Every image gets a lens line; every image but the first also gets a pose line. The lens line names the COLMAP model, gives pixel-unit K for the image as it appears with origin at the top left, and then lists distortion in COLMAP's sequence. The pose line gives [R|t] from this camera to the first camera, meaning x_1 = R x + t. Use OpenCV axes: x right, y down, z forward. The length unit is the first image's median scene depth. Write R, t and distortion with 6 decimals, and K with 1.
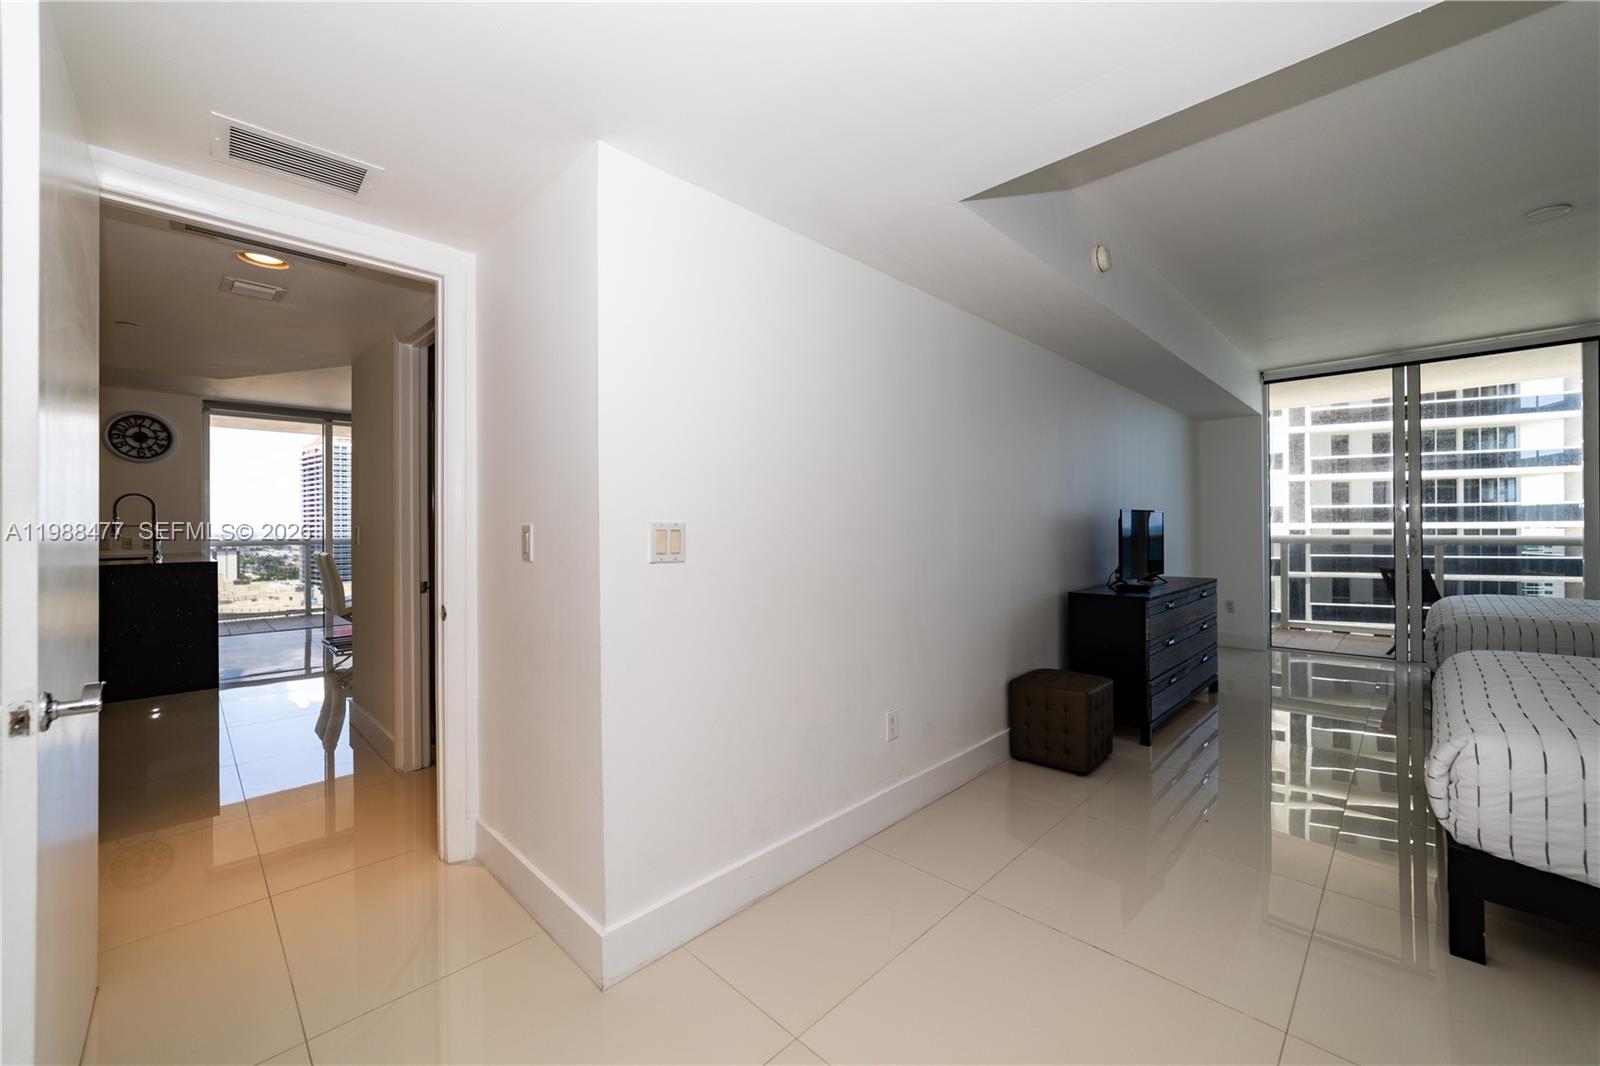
lens RADIAL K [[624.1, 0, 788.5], [0, 624.1, 522.0], [0, 0, 1]] dist [-0.007281, 0.001590]
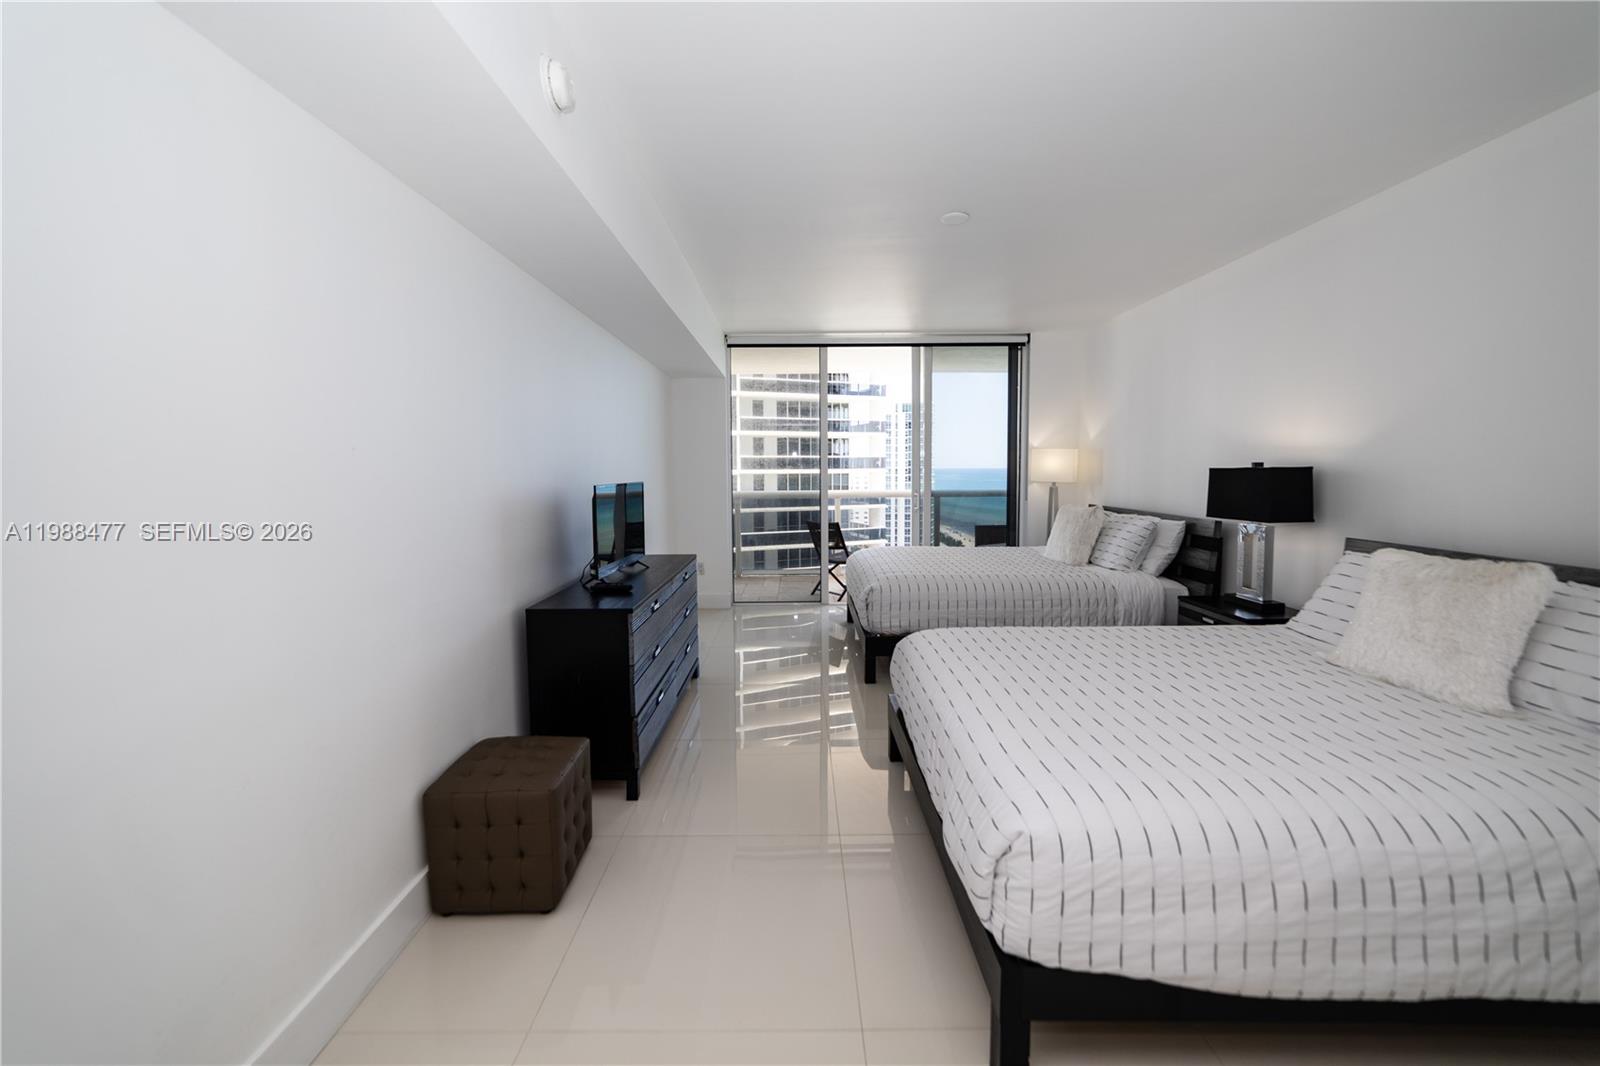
lens RADIAL K [[621.1, 0, 814.9], [0, 621.1, 507.3], [0, 0, 1]] dist [-0.007692, 0.001681]
pose [[0.677260, -0.048154, 0.734166, 0.148281], [-0.002049, 0.997729, 0.067332, -0.040827], [-0.735741, -0.047106, 0.675623, 0.272511]]
